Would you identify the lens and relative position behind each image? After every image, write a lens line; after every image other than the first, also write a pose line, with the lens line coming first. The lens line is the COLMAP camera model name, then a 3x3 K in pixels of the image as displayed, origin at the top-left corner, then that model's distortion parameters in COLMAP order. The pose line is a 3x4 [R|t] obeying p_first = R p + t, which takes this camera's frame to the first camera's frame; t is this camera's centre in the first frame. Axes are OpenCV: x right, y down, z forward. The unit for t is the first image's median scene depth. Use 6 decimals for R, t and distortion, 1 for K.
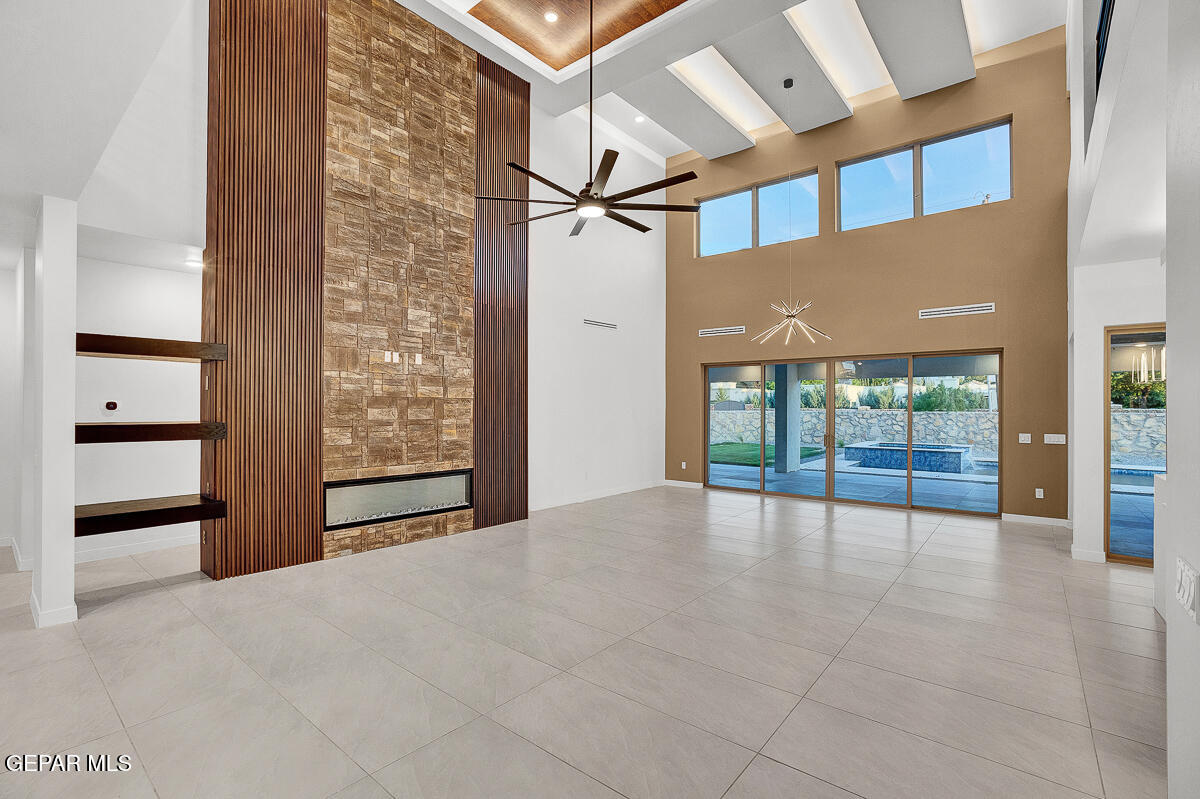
lens RADIAL K [[535.3, 0, 595.0], [0, 535.3, 408.3], [0, 0, 1]] dist [-0.036923, 0.000360]
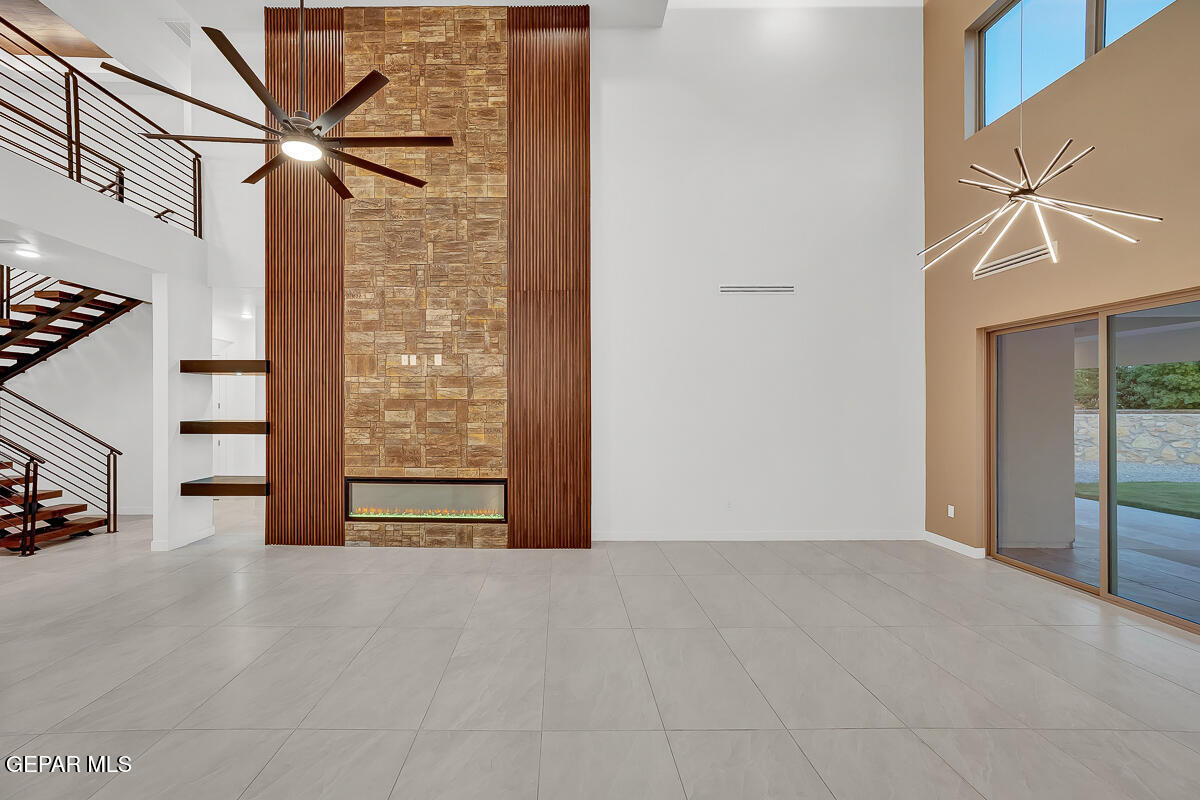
lens RADIAL K [[520.3, 0, 589.0], [0, 520.3, 416.1], [0, 0, 1]] dist [-0.038925, 0.016133]
pose [[0.644633, 0.001167, -0.764492, 0.558813], [-0.000753, 0.999999, 0.000892, 0.008670], [0.764492, 0.000001, 0.644633, 0.593077]]
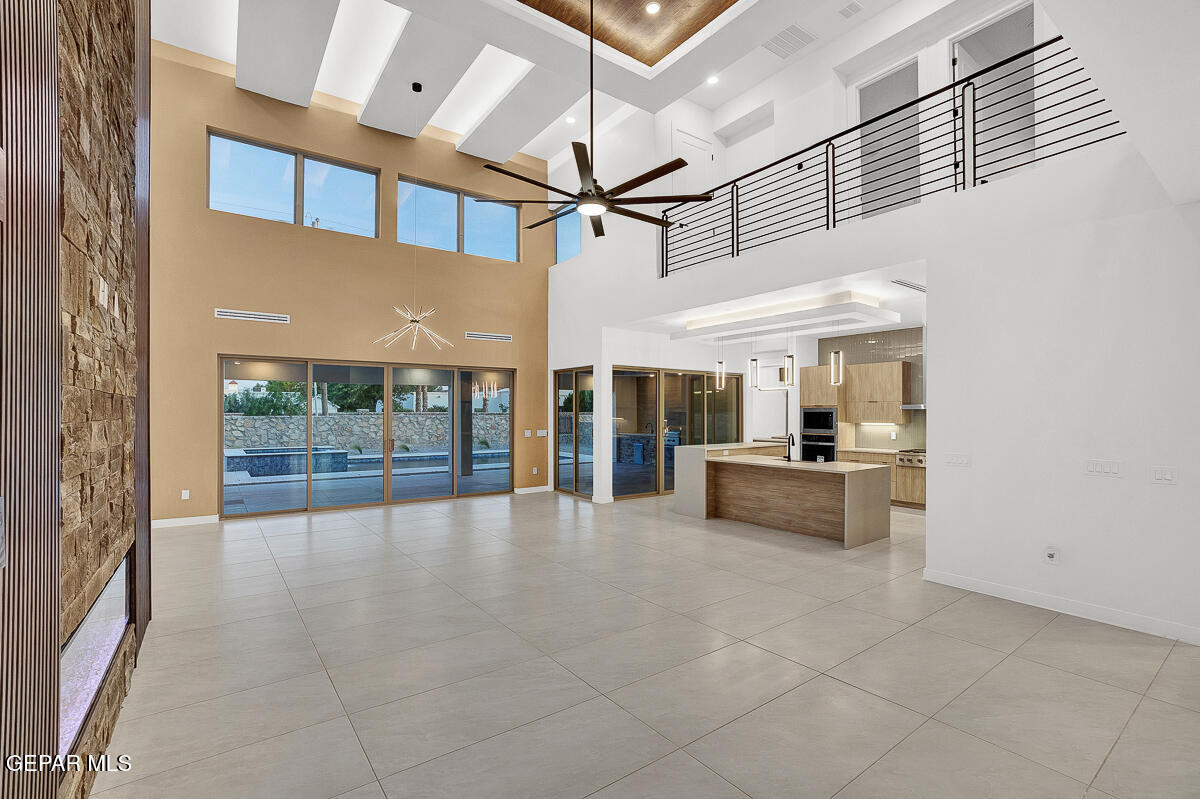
lens RADIAL K [[535.3, 0, 595.0], [0, 535.3, 408.3], [0, 0, 1]] dist [-0.036923, 0.000360]
pose [[0.242399, 0.005233, 0.970162, -0.621041], [0.002350, 0.999979, -0.005981, -0.002380], [-0.970174, 0.003730, 0.242382, 0.520053]]
